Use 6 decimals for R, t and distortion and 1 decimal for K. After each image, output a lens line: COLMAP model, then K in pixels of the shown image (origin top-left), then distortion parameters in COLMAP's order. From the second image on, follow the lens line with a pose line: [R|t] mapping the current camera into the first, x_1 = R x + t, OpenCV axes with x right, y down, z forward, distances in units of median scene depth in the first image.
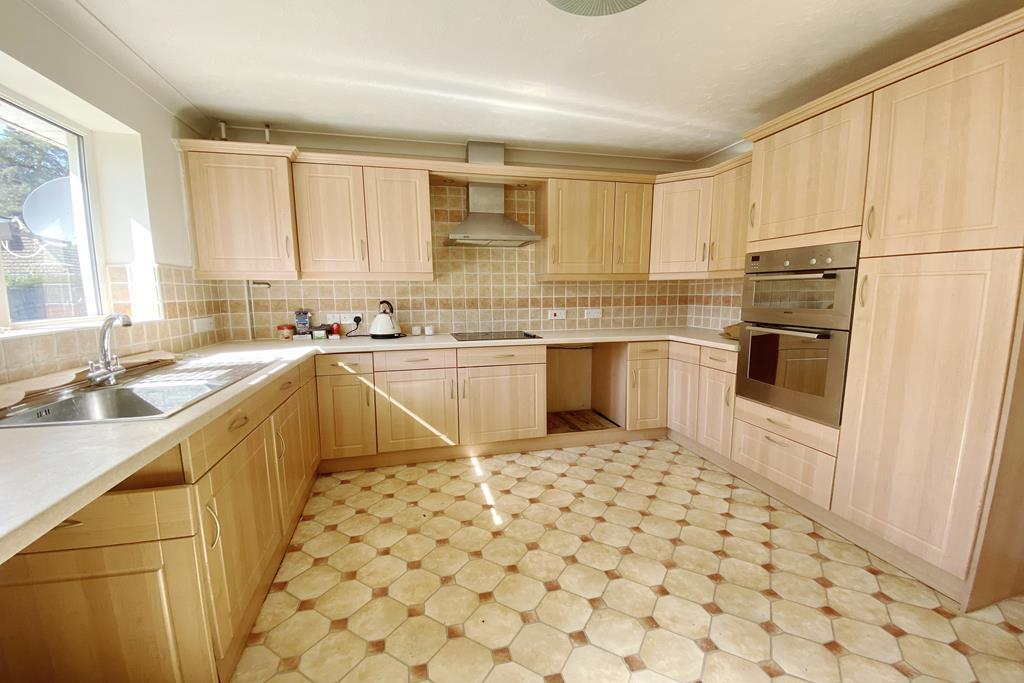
lens RADIAL K [[416.1, 0, 511.2], [0, 416.1, 344.2], [0, 0, 1]] dist [0.064181, -0.055066]
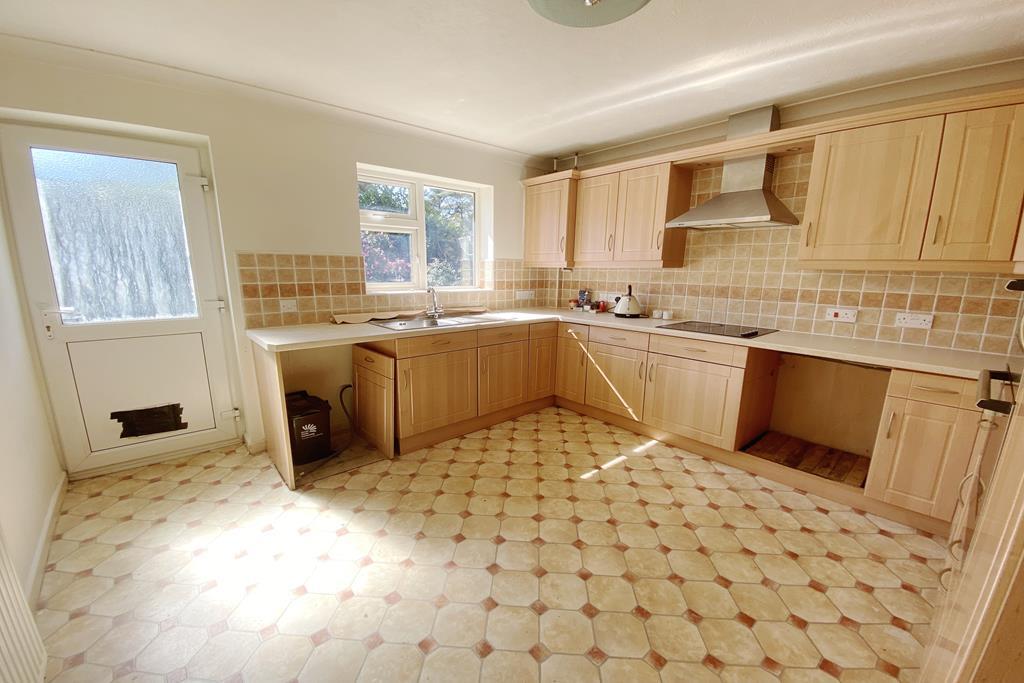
lens RADIAL K [[414.3, 0, 513.2], [0, 414.3, 347.6], [0, 0, 1]] dist [0.062805, -0.037953]
pose [[0.464344, 0.183982, -0.866334, 0.620805], [-0.127740, 0.981870, 0.140051, -0.057511], [0.876394, 0.045633, 0.479427, 0.179787]]
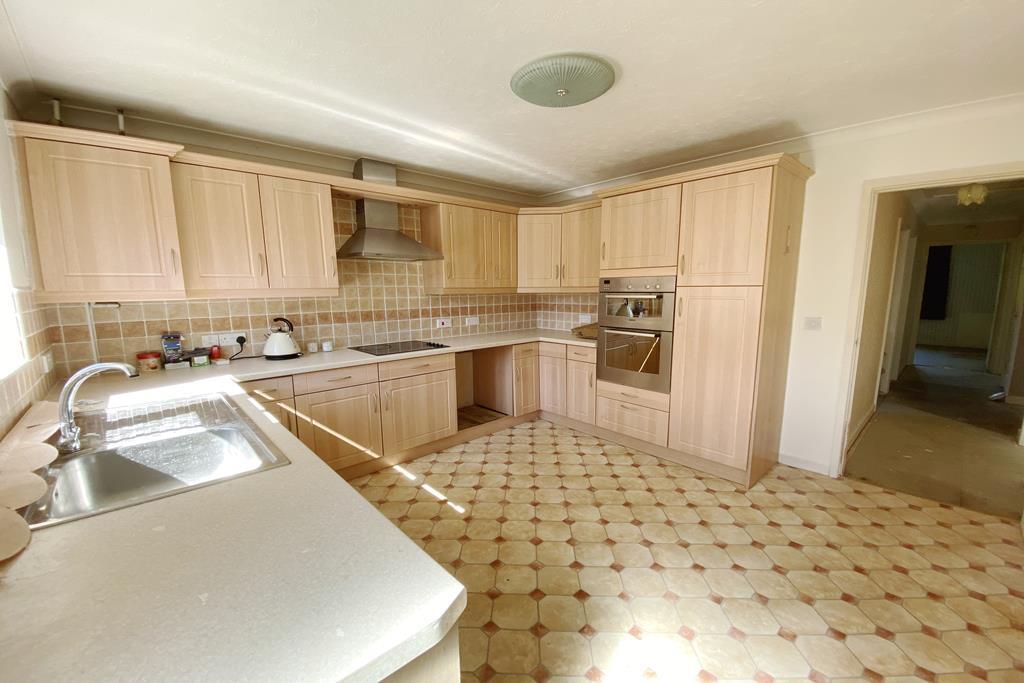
lens RADIAL K [[413.2, 0, 512.0], [0, 413.2, 341.5], [0, 0, 1]] dist [0.067992, -0.044545]
pose [[0.878667, -0.063060, 0.473253, -0.316247], [0.060920, 0.997945, 0.019867, -0.042079], [-0.473533, 0.011374, 0.880703, -0.063100]]
